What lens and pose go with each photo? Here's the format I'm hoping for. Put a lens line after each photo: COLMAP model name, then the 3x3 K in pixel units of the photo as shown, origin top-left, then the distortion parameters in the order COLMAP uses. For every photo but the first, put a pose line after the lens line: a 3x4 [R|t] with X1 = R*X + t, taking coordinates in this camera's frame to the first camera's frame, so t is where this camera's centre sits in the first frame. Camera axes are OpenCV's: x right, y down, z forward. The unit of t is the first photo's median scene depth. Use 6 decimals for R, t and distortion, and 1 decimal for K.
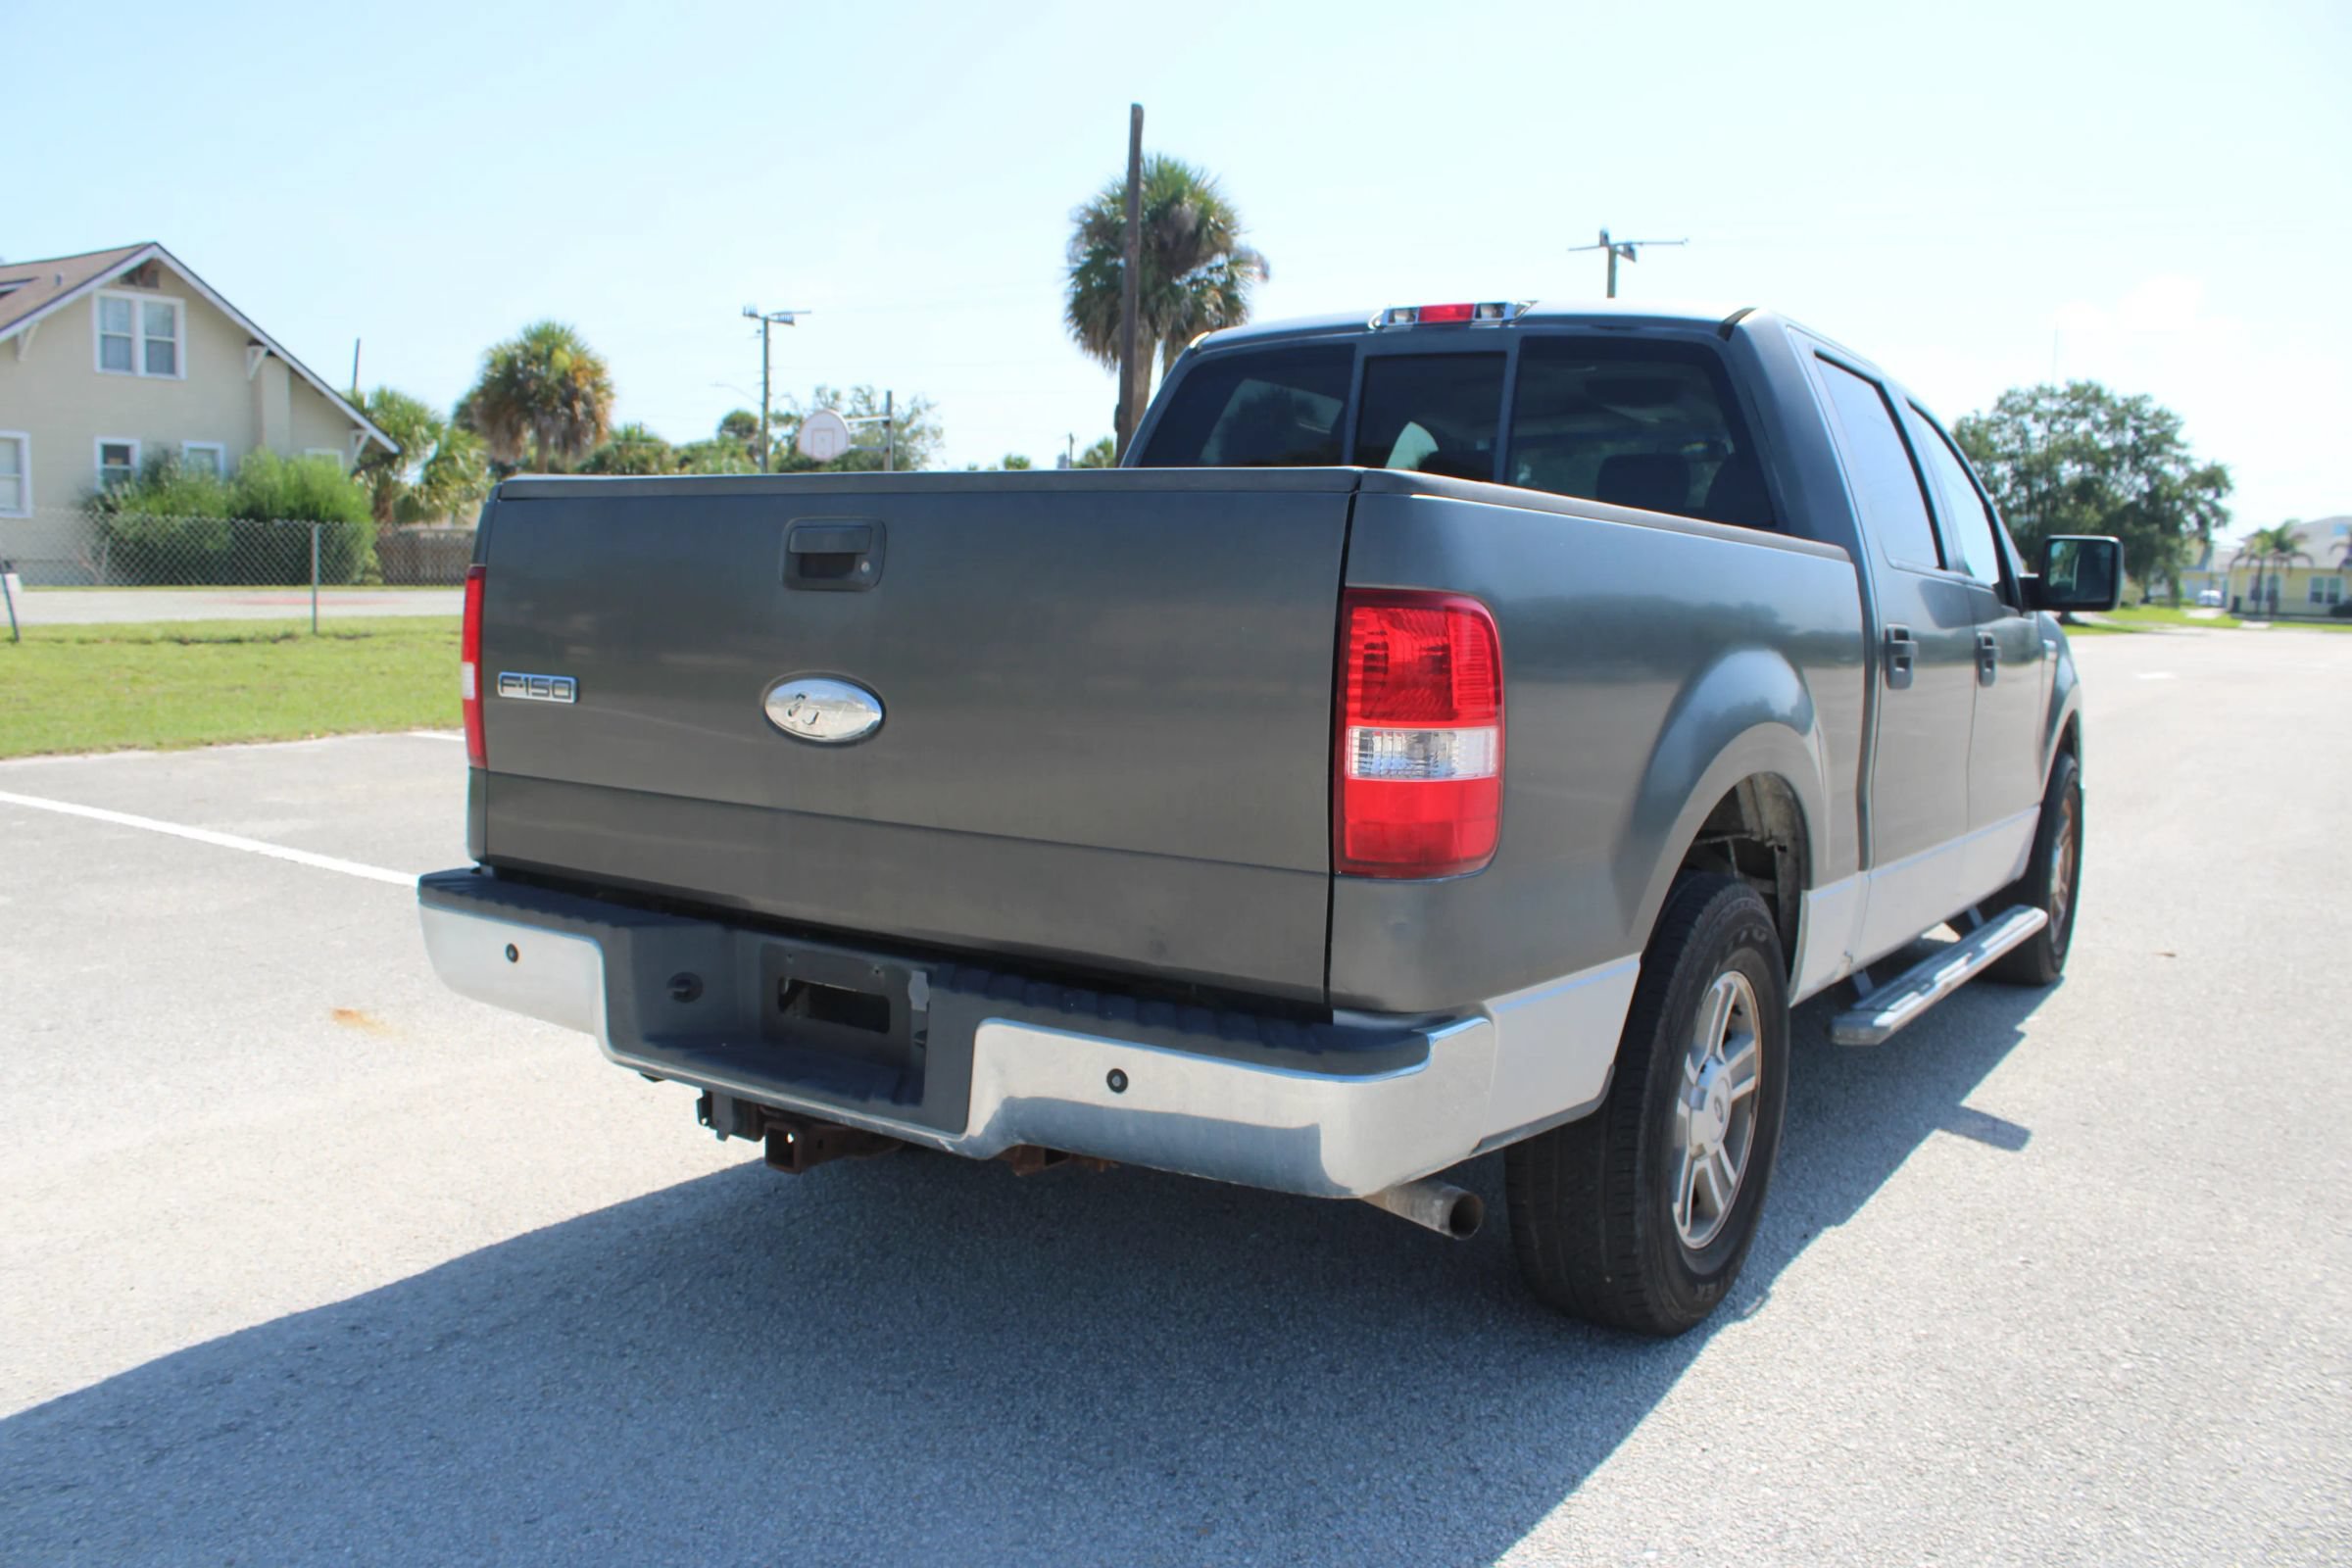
lens RADIAL K [[1945.0, 0, 1166.4], [0, 1945.0, 814.4], [0, 0, 1]] dist [-0.165621, 0.150768]
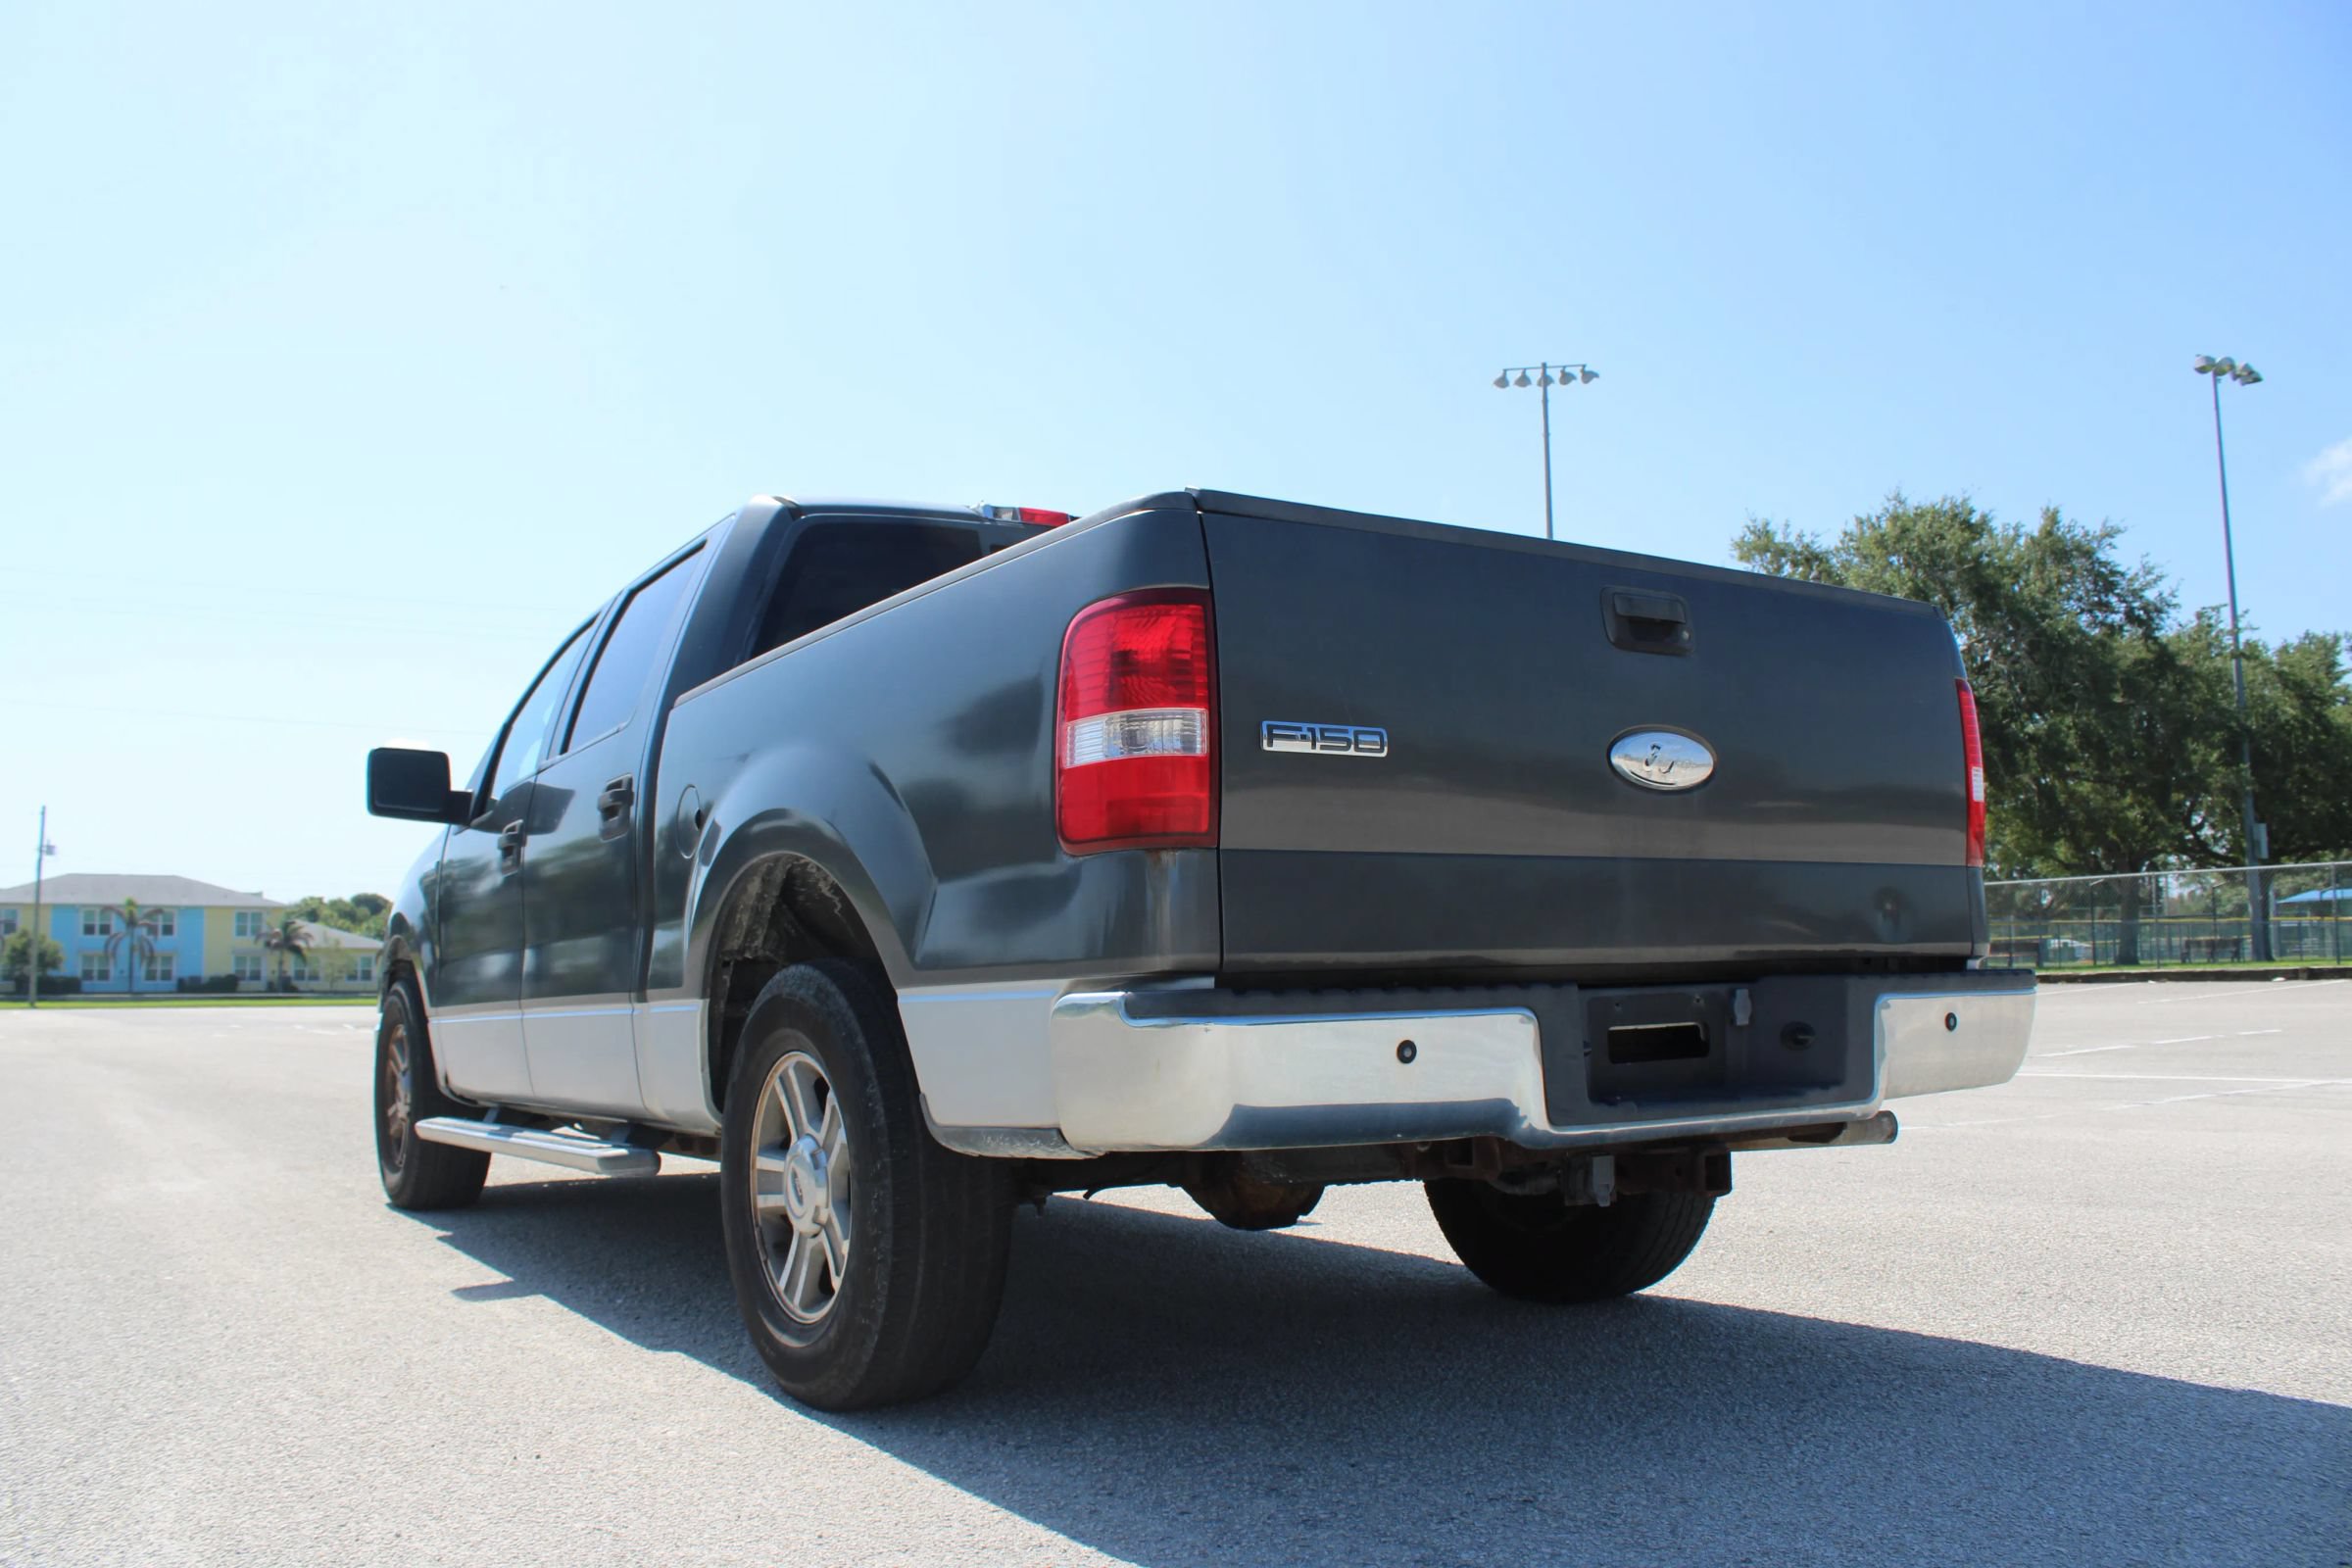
lens RADIAL K [[1945.0, 0, 1171.1], [0, 1945.0, 790.4], [0, 0, 1]] dist [-0.165621, 0.150768]
pose [[0.393640, 0.058209, 0.917420, -1.037770], [0.142089, 0.982147, -0.123282, 0.045816], [-0.908217, 0.178884, 0.378341, 0.685826]]
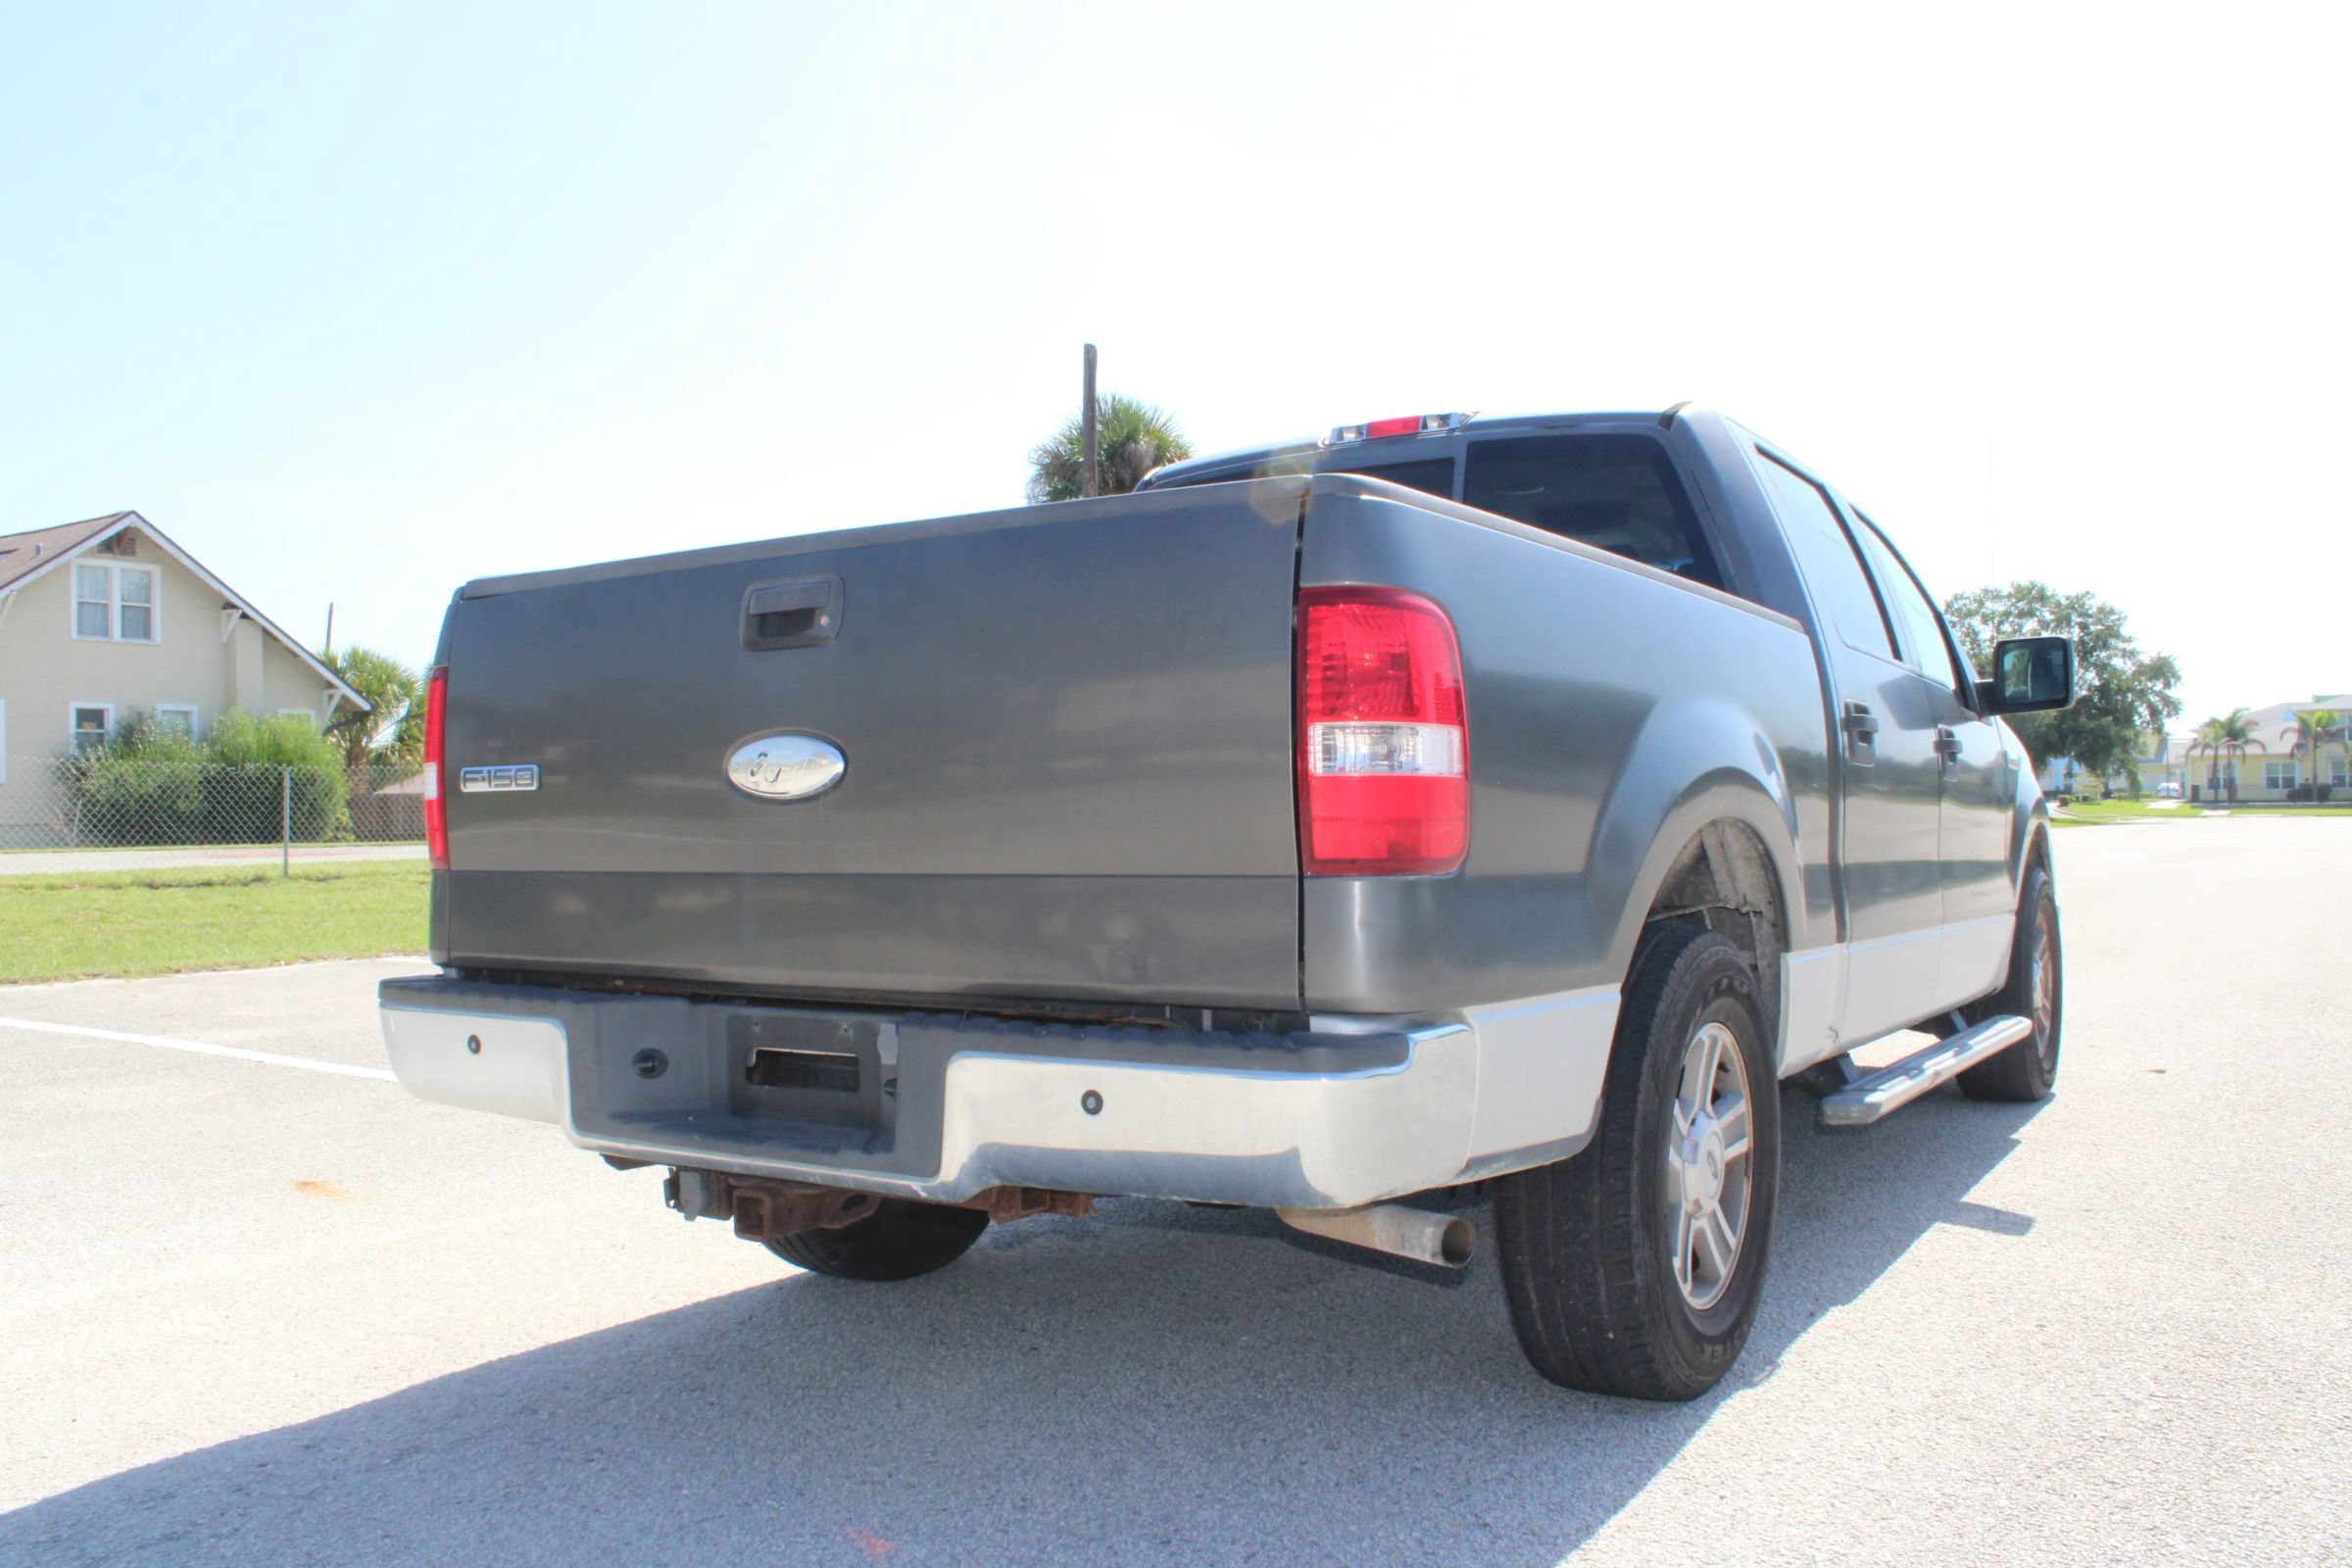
lens RADIAL K [[1945.0, 0, 1164.3], [0, 1945.0, 809.1], [0, 0, 1]] dist [-0.165621, 0.150768]
pose [[0.999132, -0.039193, 0.014131, 0.002163], [0.040675, 0.991046, -0.127172, 0.082895], [-0.009020, 0.127637, 0.991780, 0.010234]]
